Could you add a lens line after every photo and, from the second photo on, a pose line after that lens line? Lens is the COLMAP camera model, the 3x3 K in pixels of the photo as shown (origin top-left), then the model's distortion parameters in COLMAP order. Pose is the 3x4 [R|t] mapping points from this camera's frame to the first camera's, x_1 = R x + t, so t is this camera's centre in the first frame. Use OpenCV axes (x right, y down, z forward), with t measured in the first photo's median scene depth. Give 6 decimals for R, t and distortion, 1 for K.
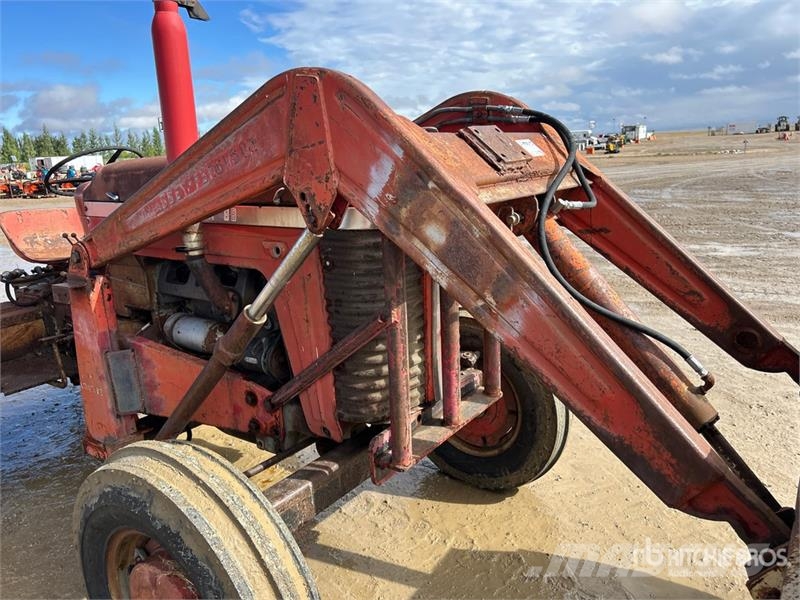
lens RADIAL K [[607.8, 0, 407.0], [0, 607.8, 299.7], [0, 0, 1]] dist [0.025768, -0.005252]
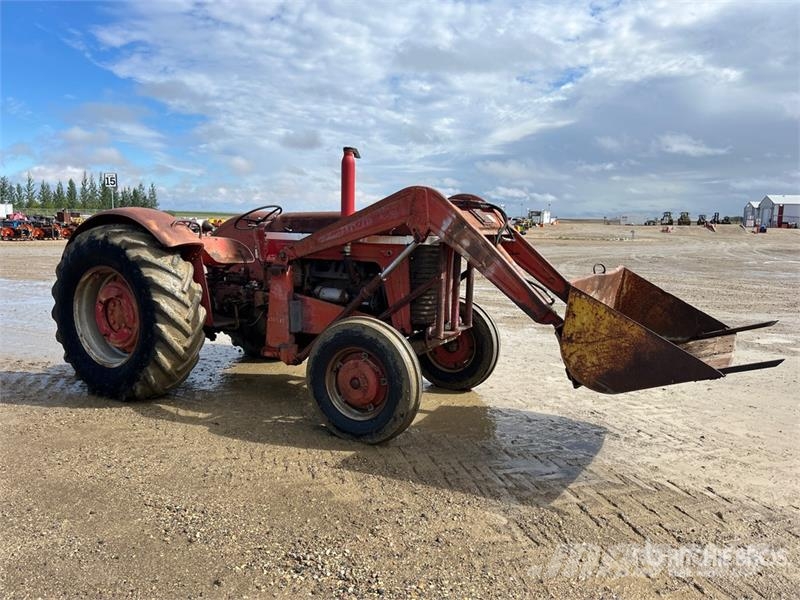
lens RADIAL K [[597.0, 0, 396.1], [0, 597.0, 316.1], [0, 0, 1]] dist [0.091598, -0.111242]
pose [[0.991493, 0.044969, 0.122149, -0.464199], [-0.034418, 0.995600, -0.087159, 0.379003], [-0.125531, 0.082213, 0.988677, -1.358355]]
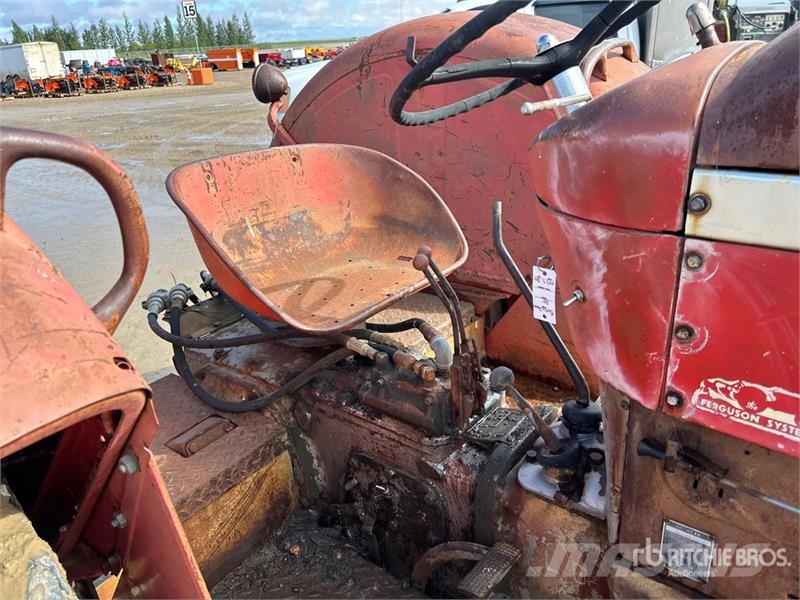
lens RADIAL K [[604.1, 0, 400.5], [0, 604.1, 305.6], [0, 0, 1]] dist [0.053612, -0.060603]
pose [[0.999085, 0.004983, -0.042489, -0.874309], [0.002339, 0.985343, 0.170568, -0.212846], [0.042716, -0.170511, 0.984429, 1.104138]]
